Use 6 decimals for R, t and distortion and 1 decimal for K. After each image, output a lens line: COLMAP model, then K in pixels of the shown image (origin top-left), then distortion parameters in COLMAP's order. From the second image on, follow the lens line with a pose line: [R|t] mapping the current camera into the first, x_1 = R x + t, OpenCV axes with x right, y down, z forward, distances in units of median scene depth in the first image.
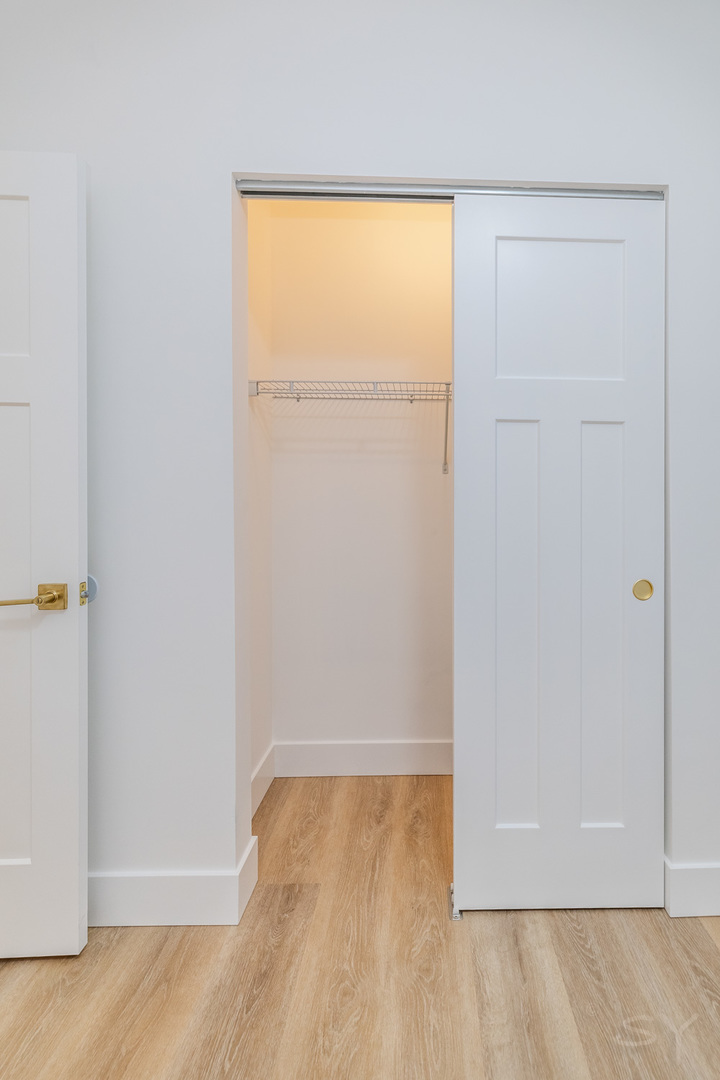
lens RADIAL K [[489.2, 0, 444.4], [0, 489.2, 497.7], [0, 0, 1]] dist [-0.000729, -0.000291]
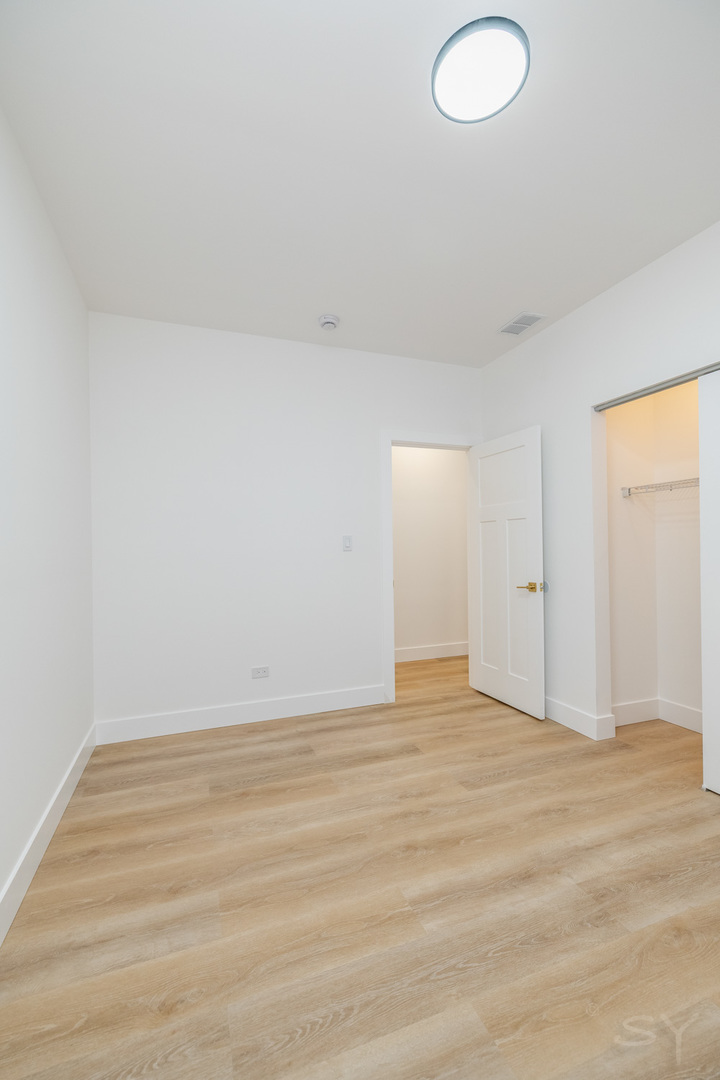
lens RADIAL K [[450.2, 0, 353.8], [0, 450.2, 544.9], [0, 0, 1]] dist [0.000295, -0.000058]
pose [[0.322523, -0.011265, -0.946495, 1.269428], [0.014816, 0.999867, -0.006851, -0.032006], [0.946446, -0.011813, 0.322647, -0.764147]]
